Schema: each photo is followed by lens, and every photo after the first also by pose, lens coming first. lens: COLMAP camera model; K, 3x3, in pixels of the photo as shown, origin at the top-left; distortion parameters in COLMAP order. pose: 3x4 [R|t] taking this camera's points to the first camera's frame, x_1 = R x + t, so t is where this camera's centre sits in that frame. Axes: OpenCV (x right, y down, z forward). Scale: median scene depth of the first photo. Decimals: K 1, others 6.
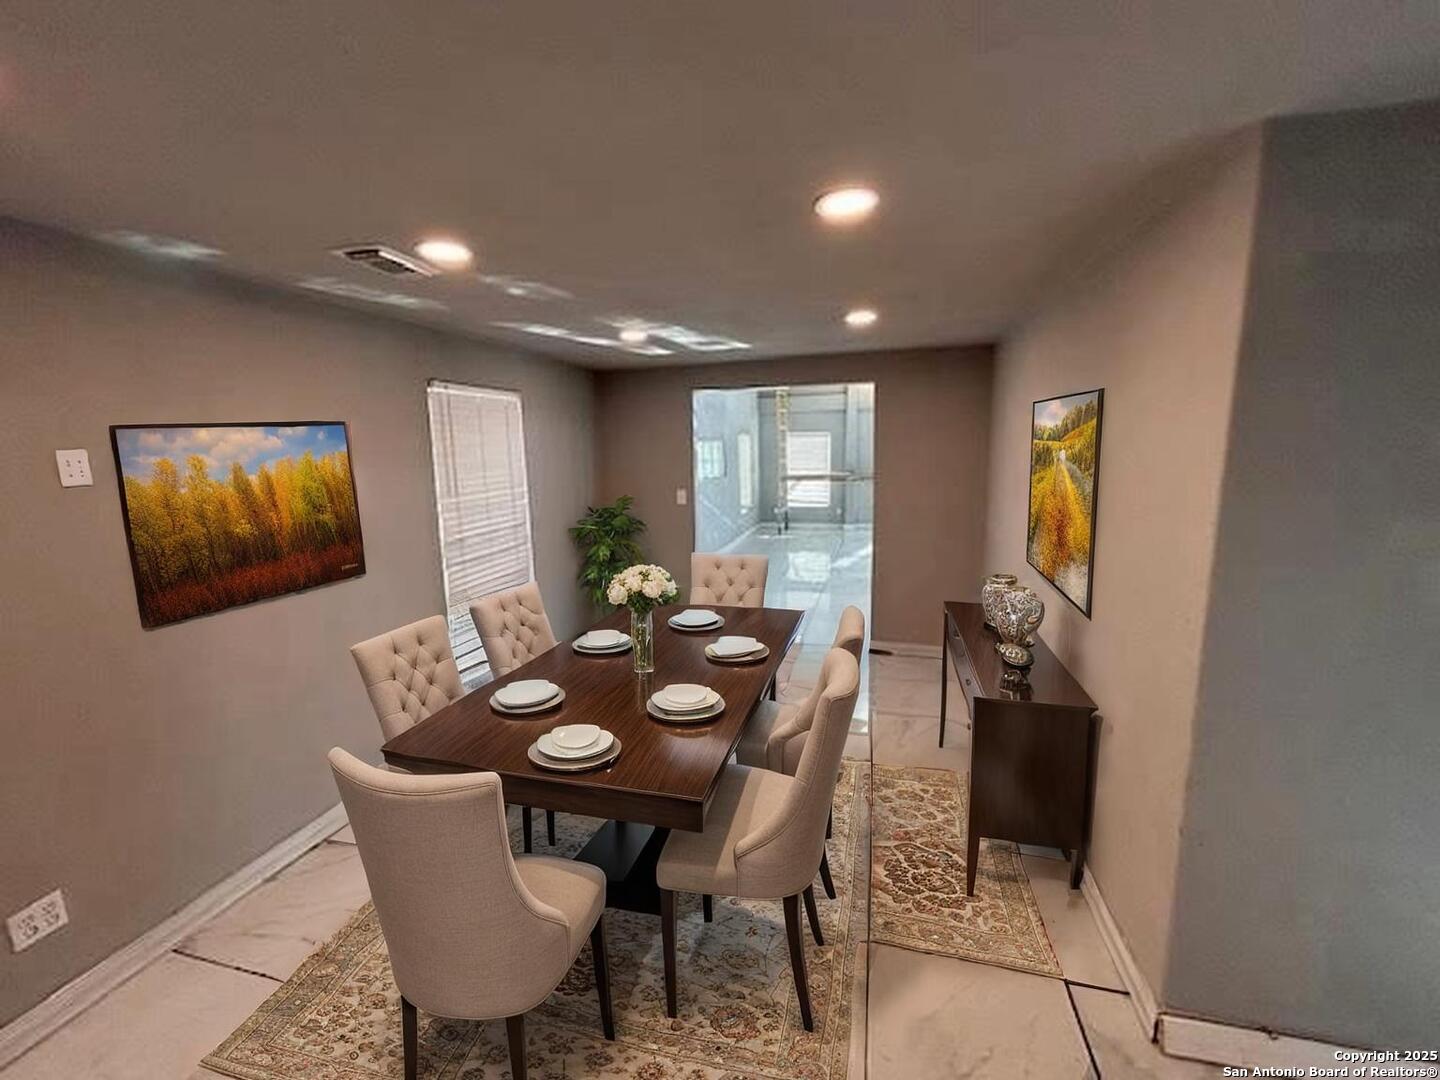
lens RADIAL K [[583.4, 0, 720.0], [0, 583.4, 540.0], [0, 0, 1]] dist [-0.000257, -0.000077]
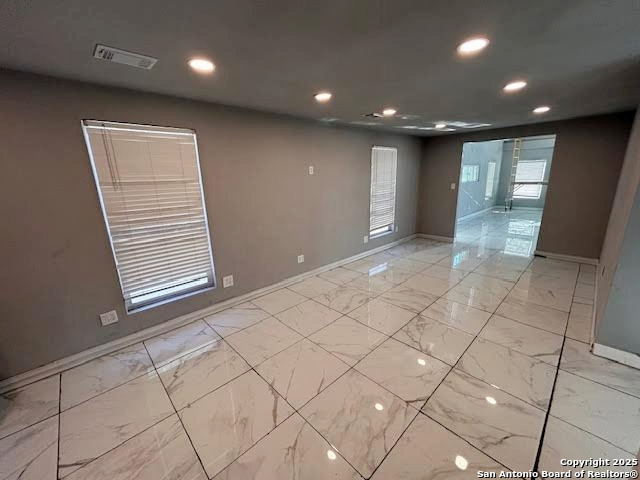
lens RADIAL K [[259.3, 0, 320.0], [0, 259.3, 240.0], [0, 0, 1]] dist [-0.000257, -0.000077]
pose [[0.853433, 0.125949, -0.505756, 0.050859], [-0.074252, 0.989846, 0.121207, 0.079944], [0.515887, -0.065889, 0.854119, -0.358423]]
